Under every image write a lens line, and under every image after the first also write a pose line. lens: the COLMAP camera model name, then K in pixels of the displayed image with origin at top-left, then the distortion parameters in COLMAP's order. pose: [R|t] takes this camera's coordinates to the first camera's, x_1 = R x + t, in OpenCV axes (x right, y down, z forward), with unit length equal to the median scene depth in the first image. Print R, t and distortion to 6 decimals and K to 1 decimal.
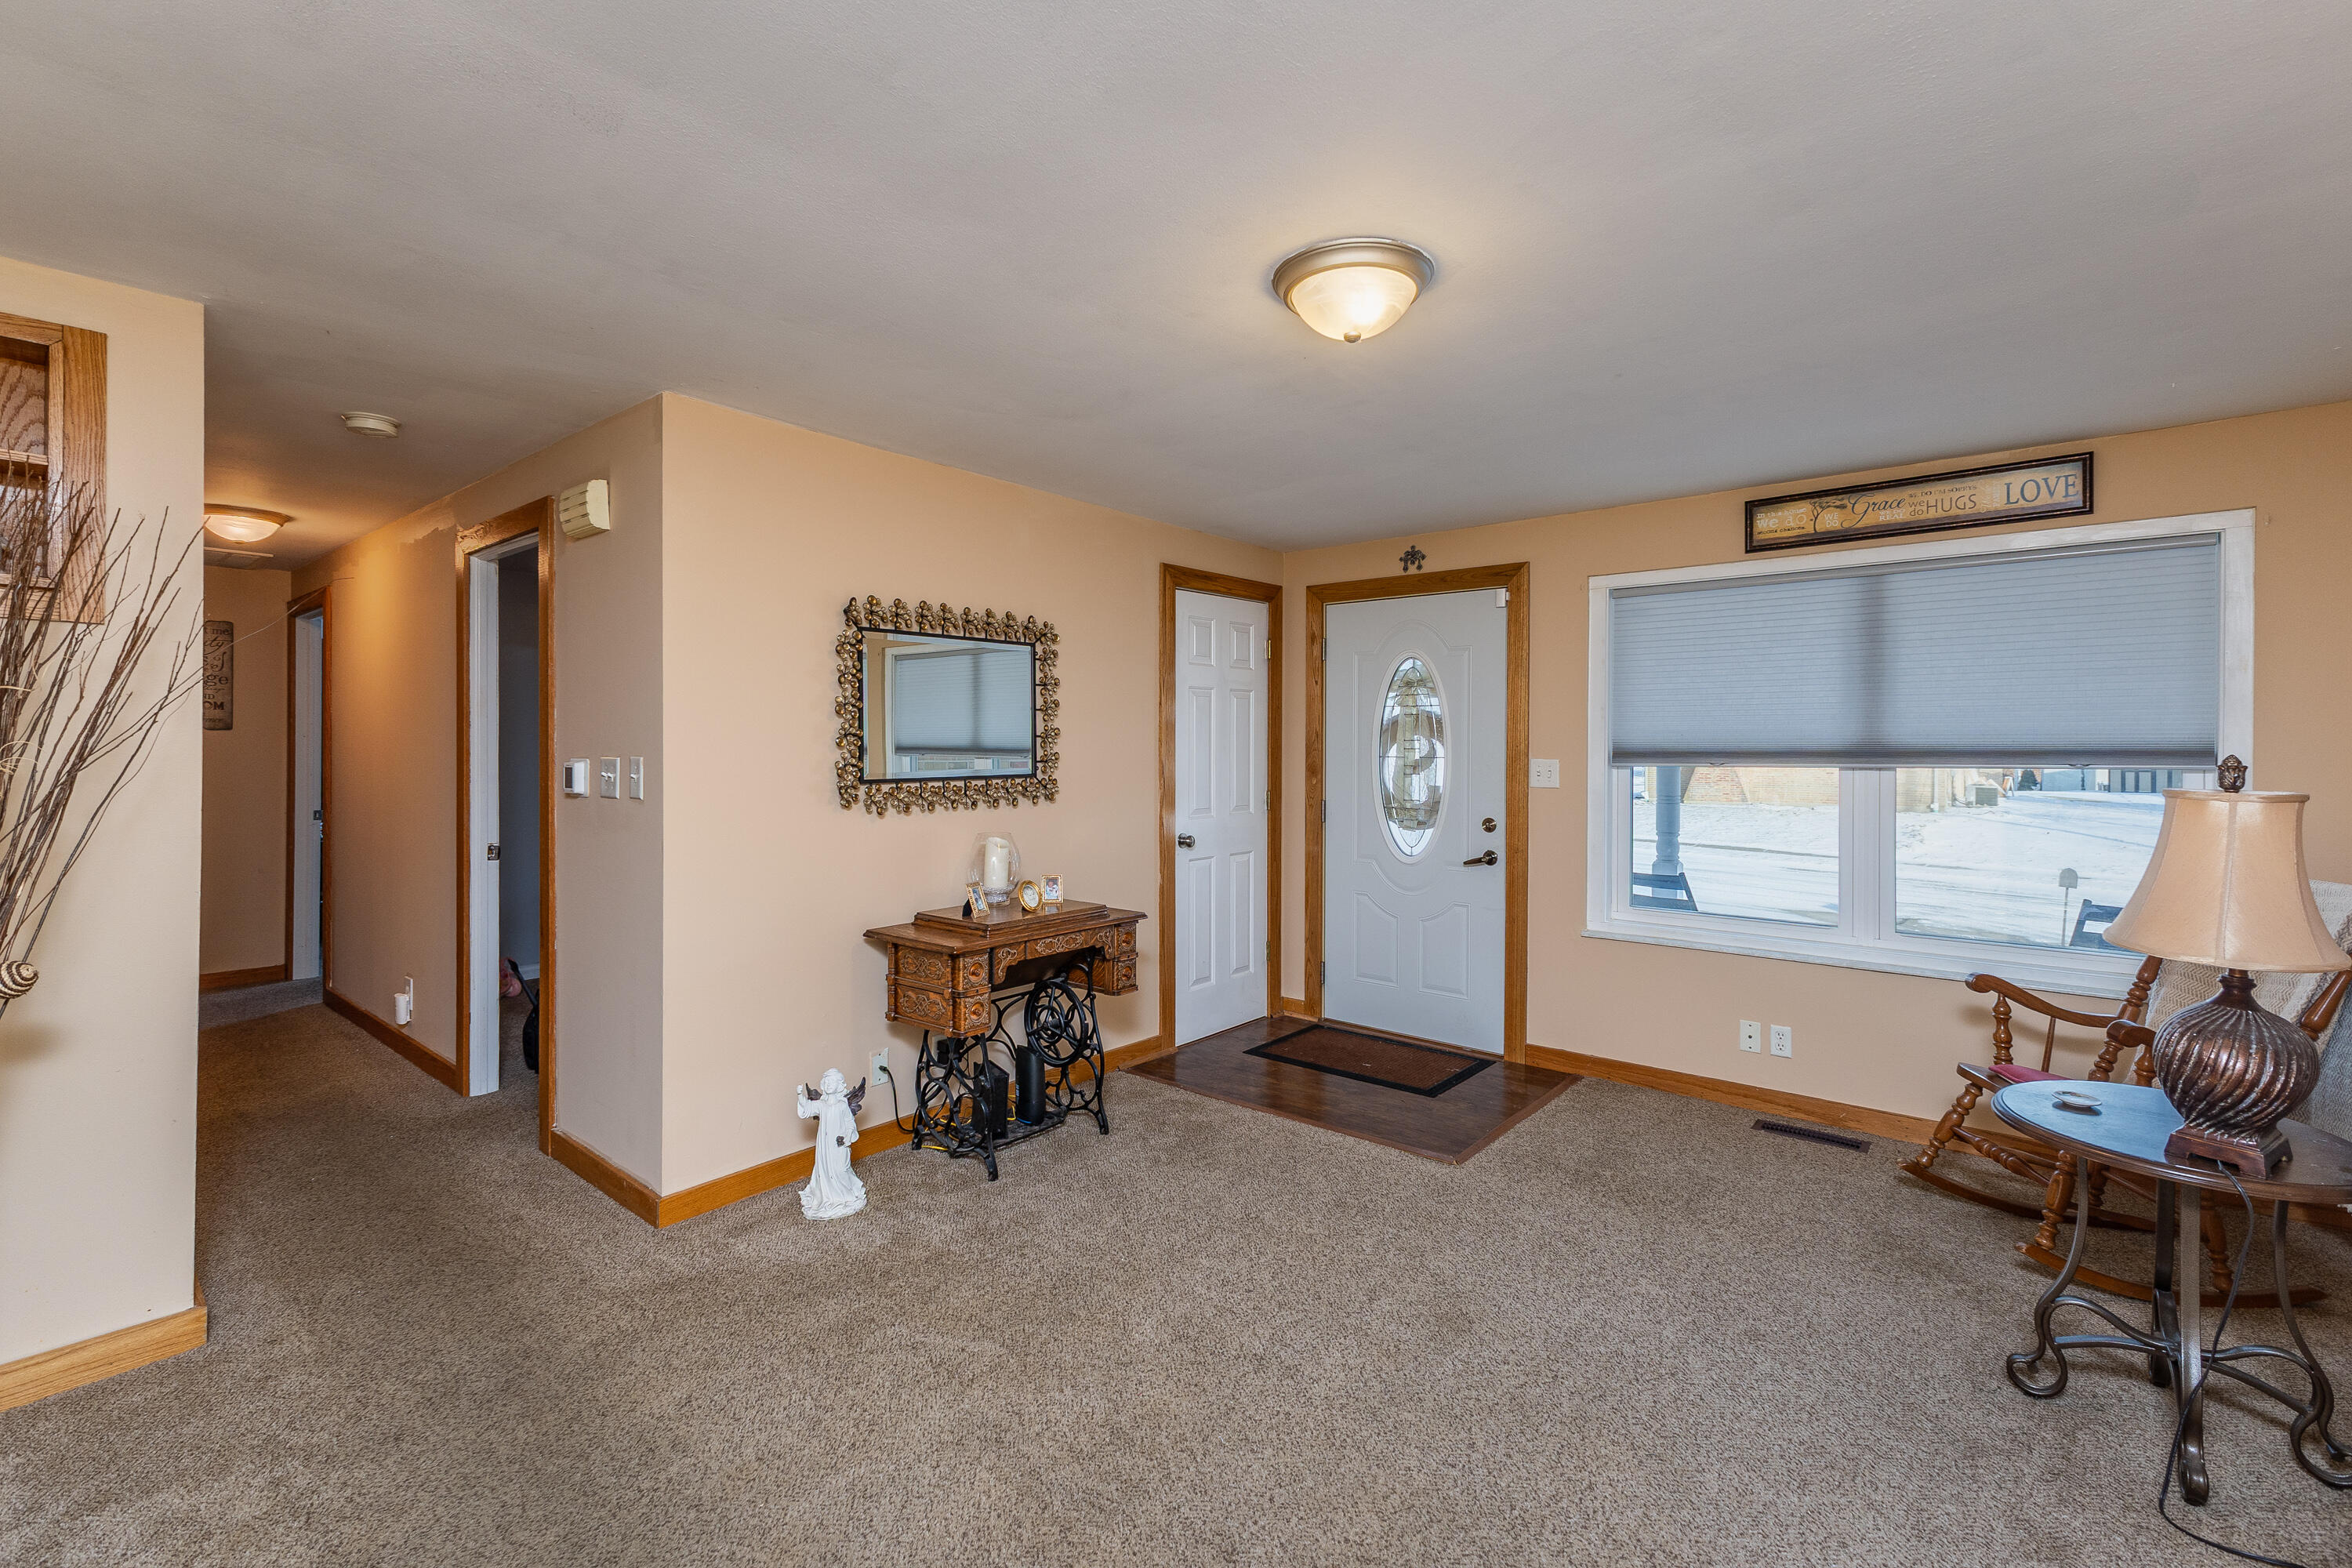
lens RADIAL K [[1020.4, 0, 1166.5], [0, 1020.4, 748.8], [0, 0, 1]] dist [0.003828, 0.000029]
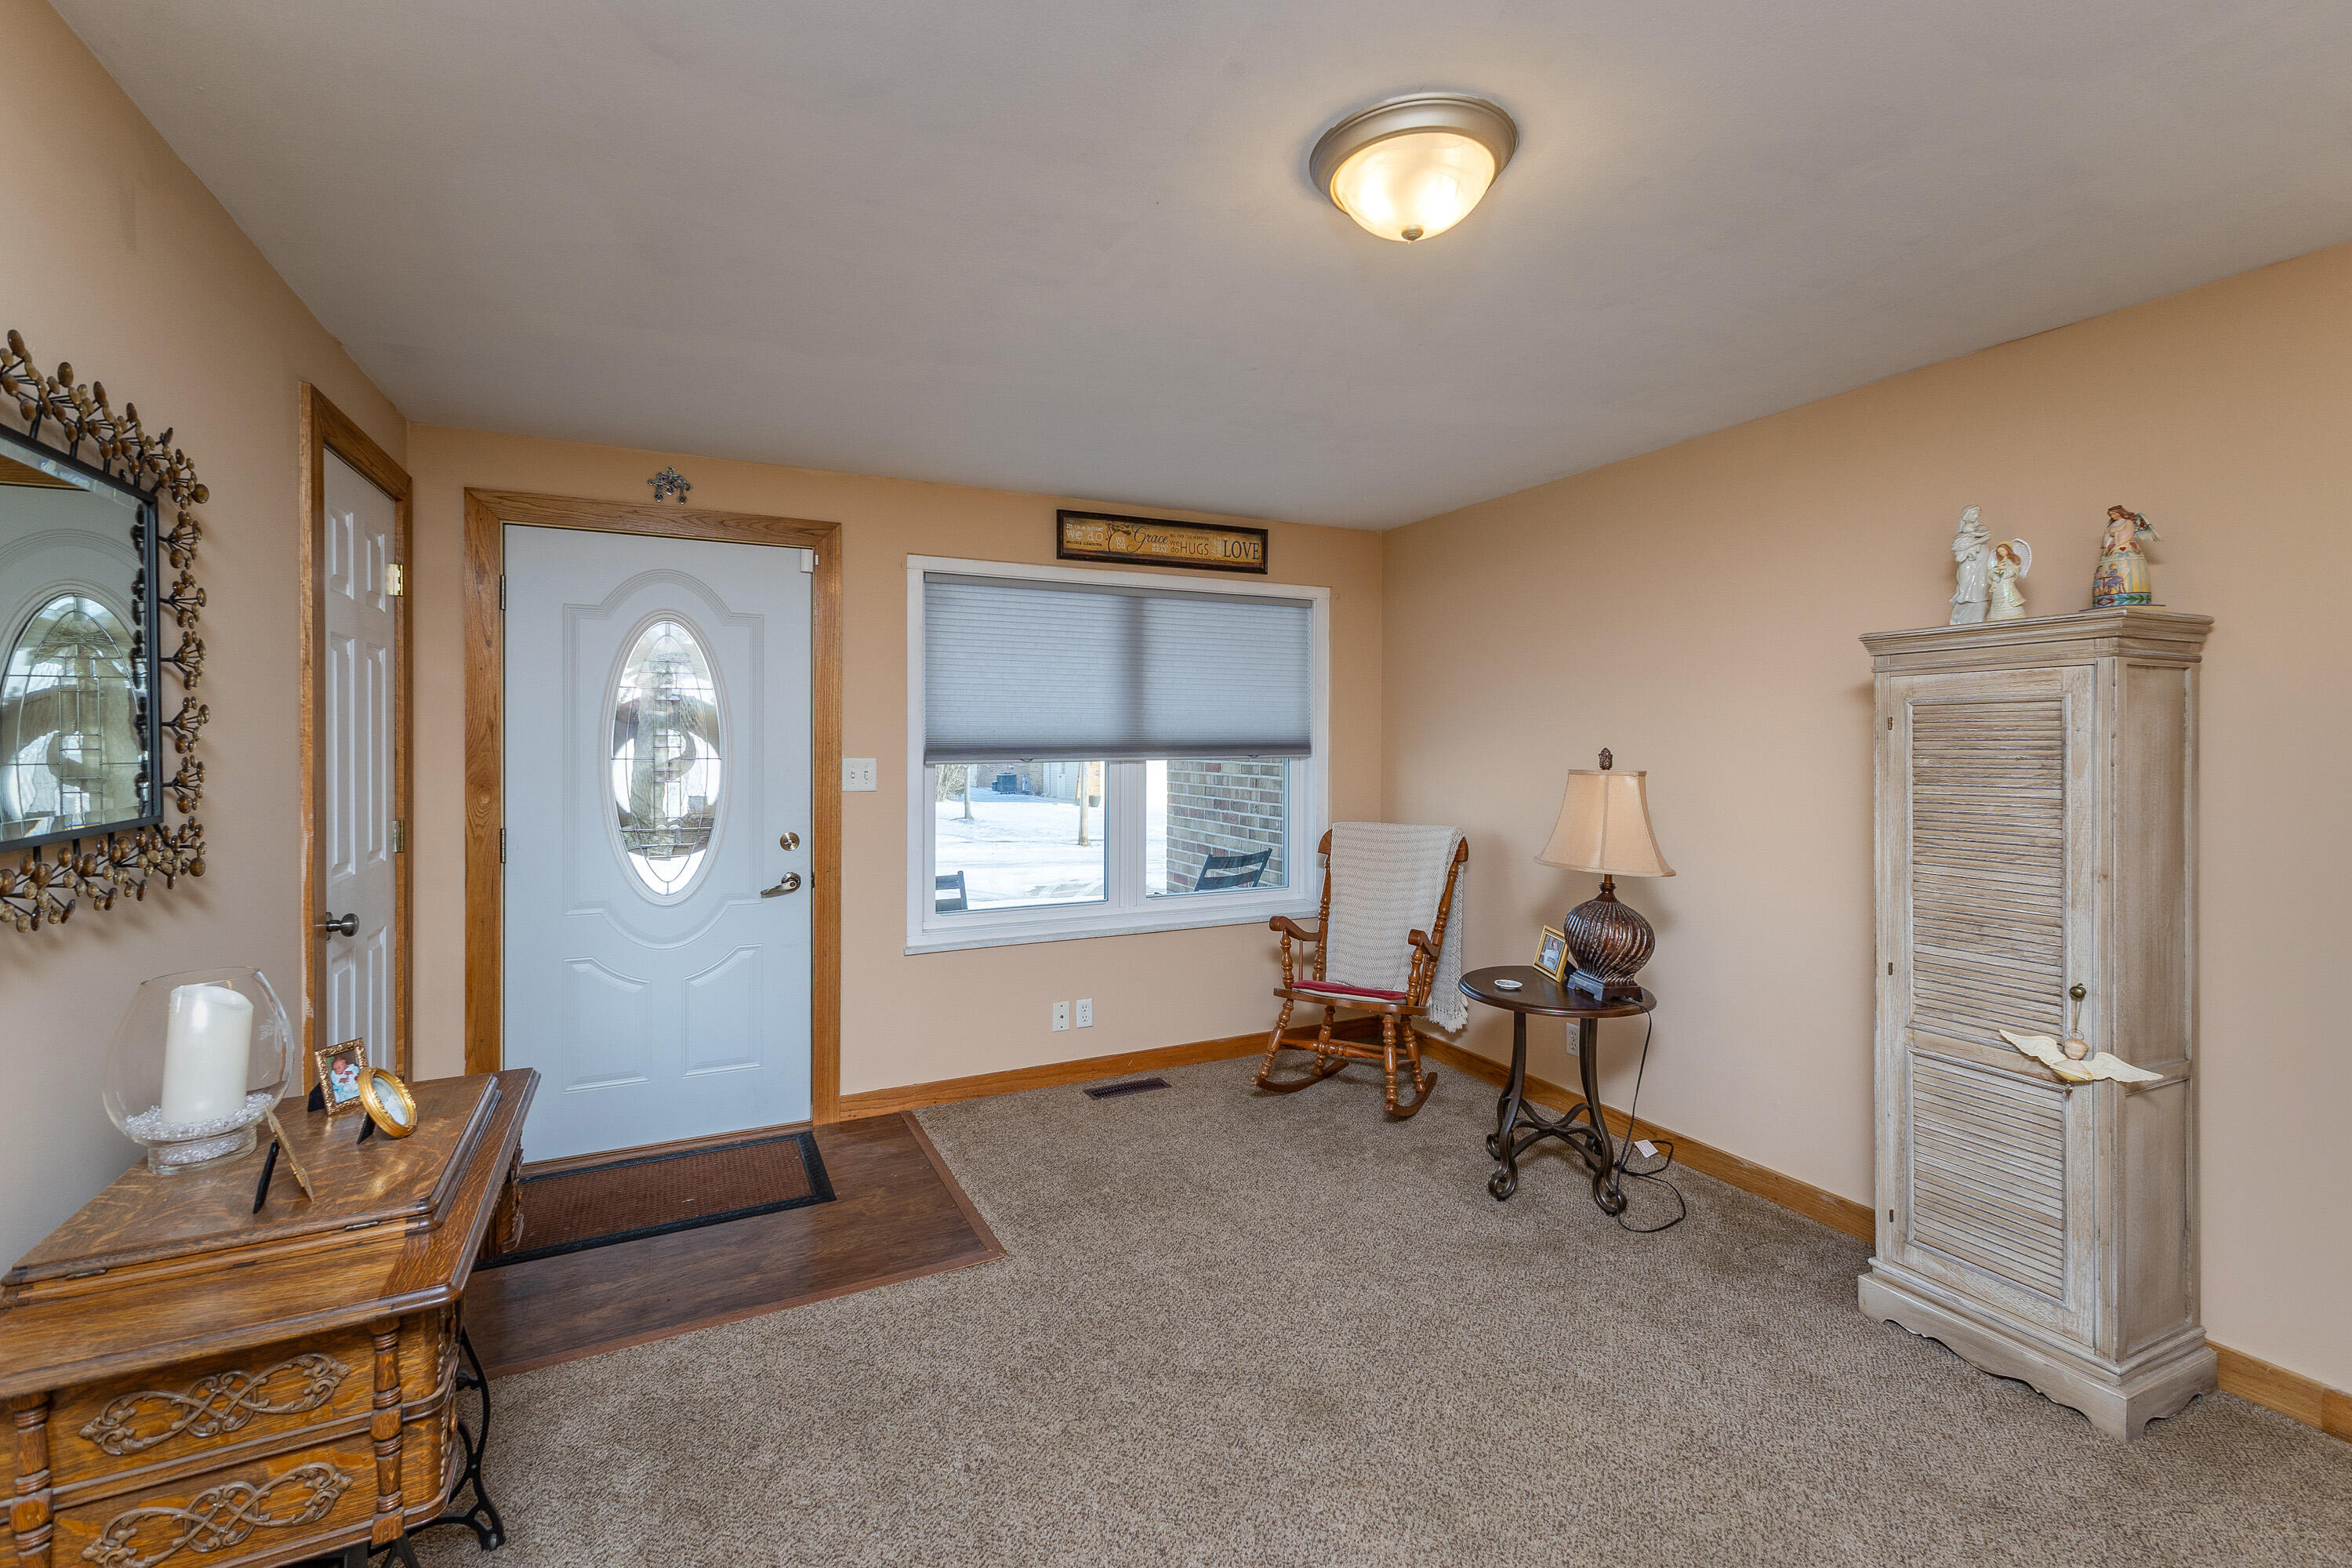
lens RADIAL K [[1020.4, 0, 1166.5], [0, 1020.4, 748.8], [0, 0, 1]] dist [0.003828, 0.000029]
pose [[0.399473, -0.009660, 0.916694, -0.324911], [0.003365, 0.999953, 0.009072, -0.004619], [-0.916739, -0.000539, 0.399487, 0.440639]]
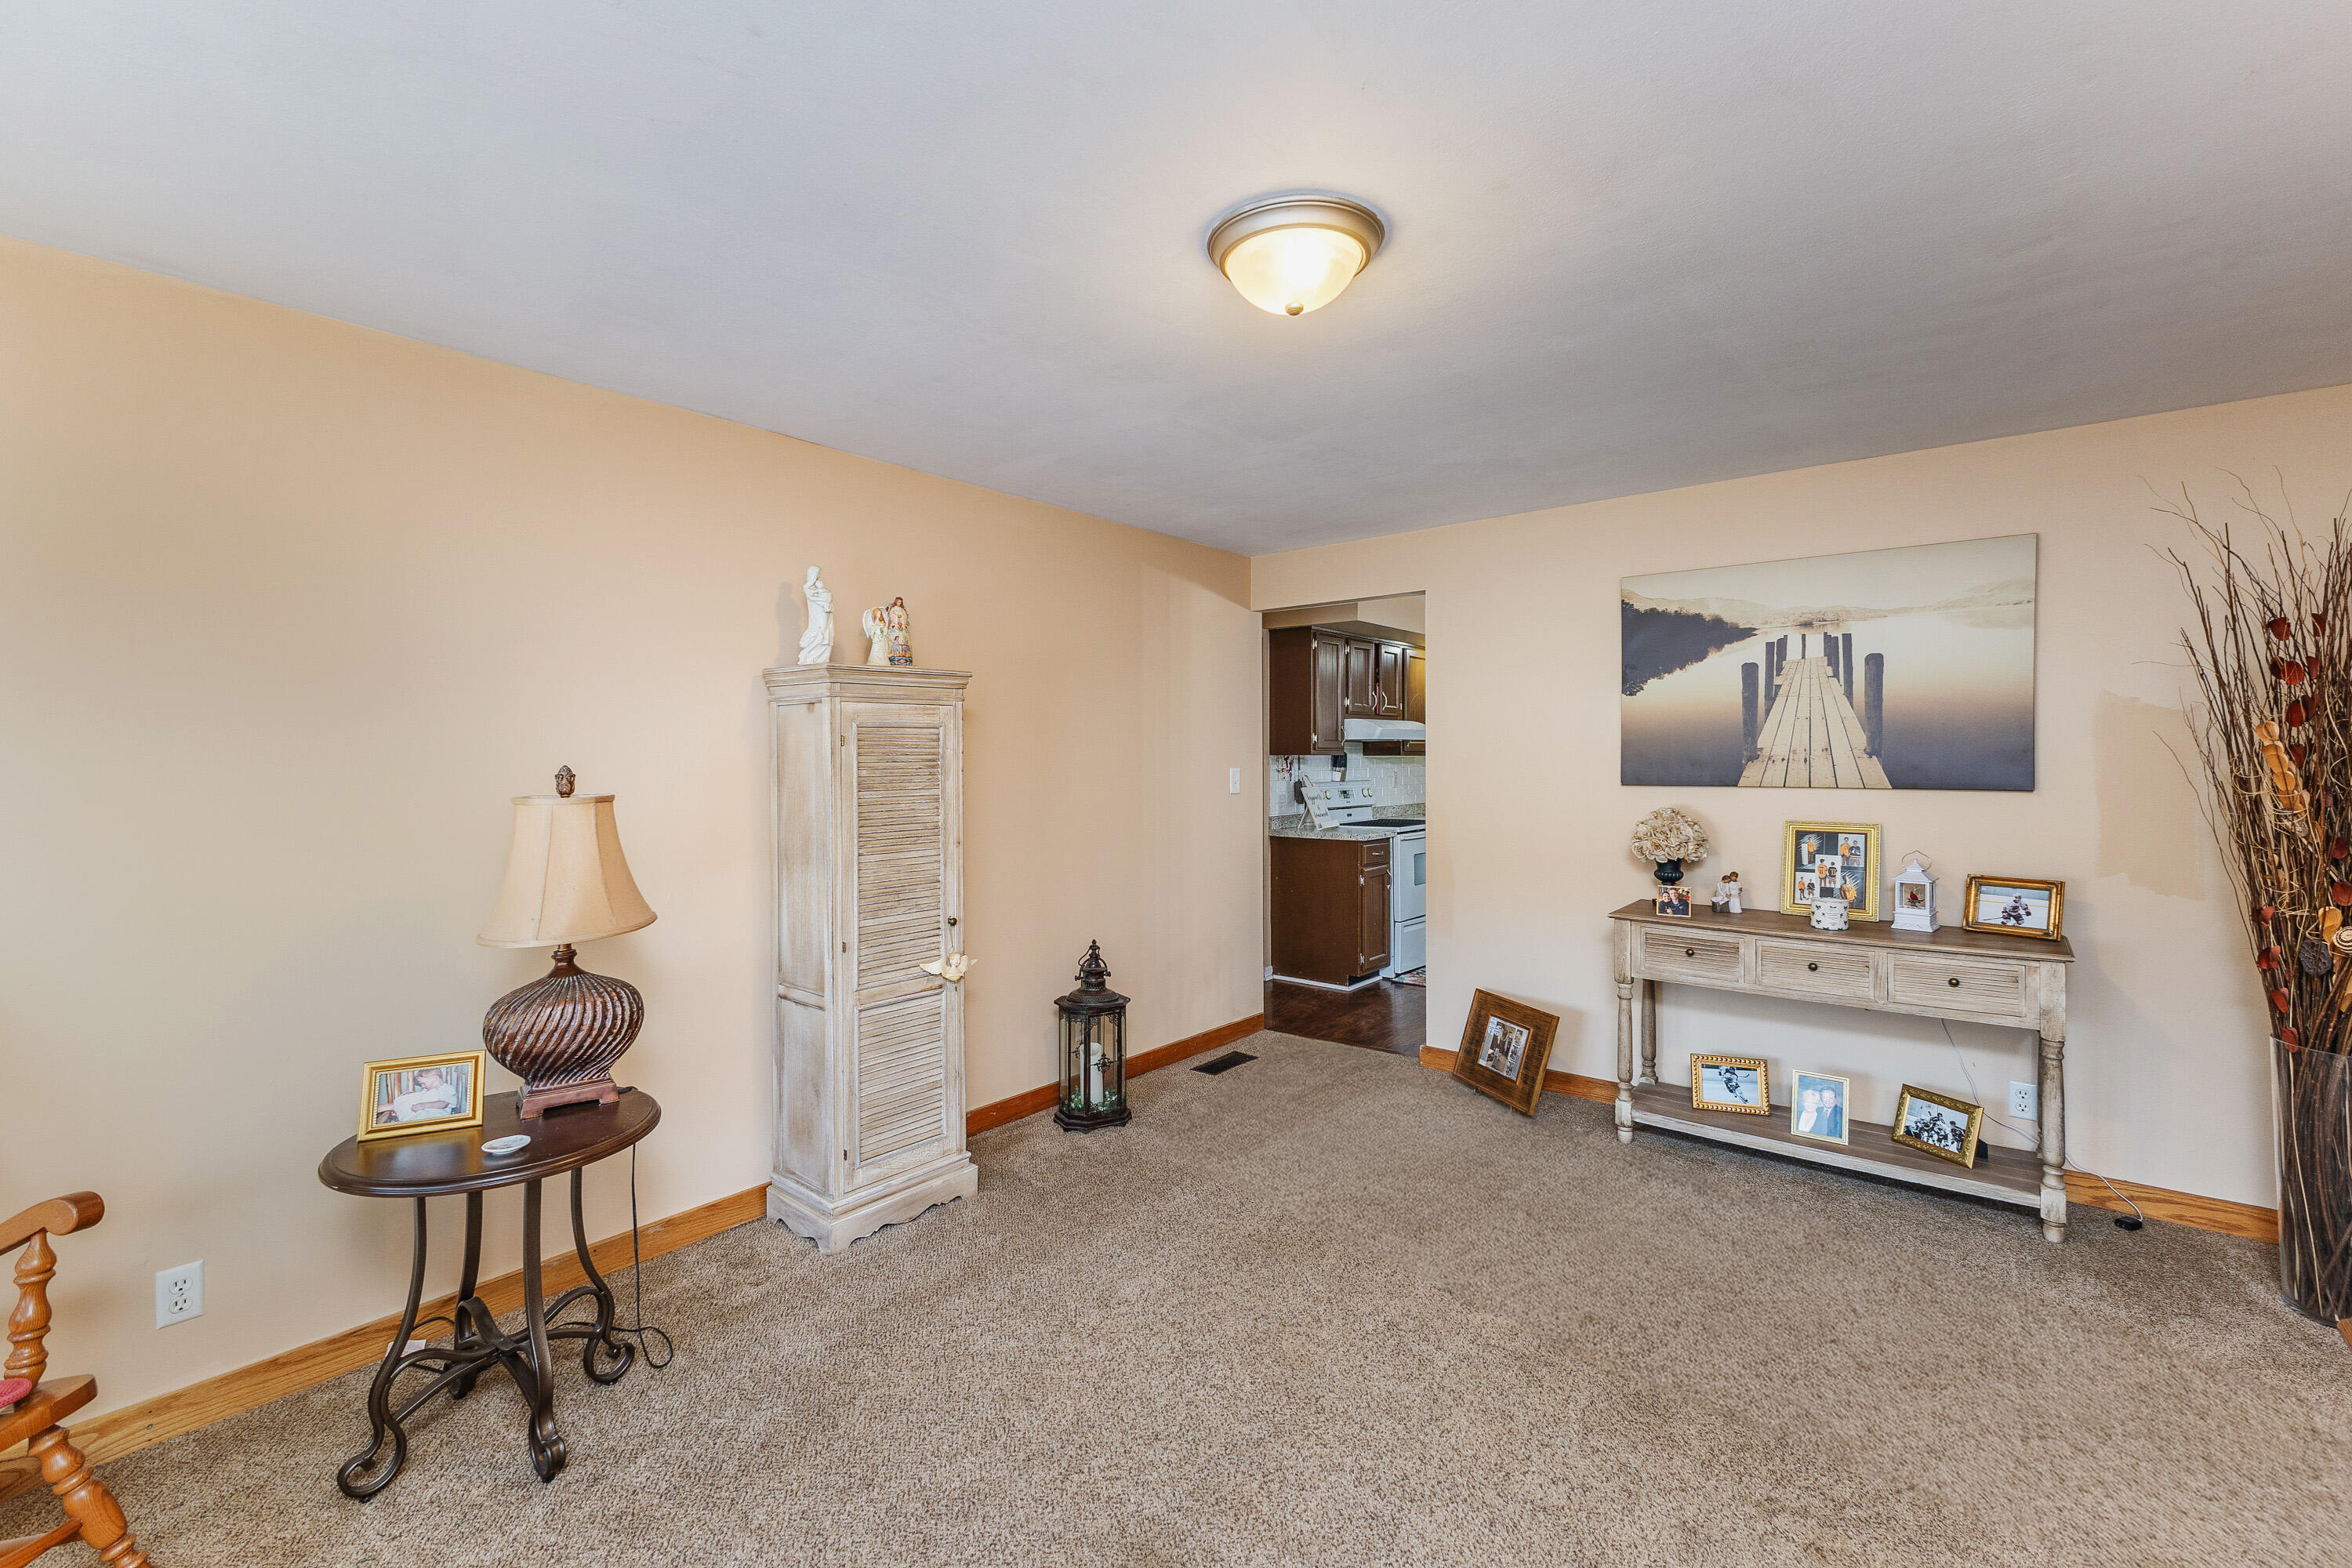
lens RADIAL K [[1020.4, 0, 1166.5], [0, 1020.4, 748.8], [0, 0, 1]] dist [0.003828, 0.000029]
pose [[-0.999654, -0.000958, -0.026279, 0.168340], [-0.000969, 0.999999, 0.000377, -0.007719], [0.026278, 0.000403, -0.999655, 0.986191]]
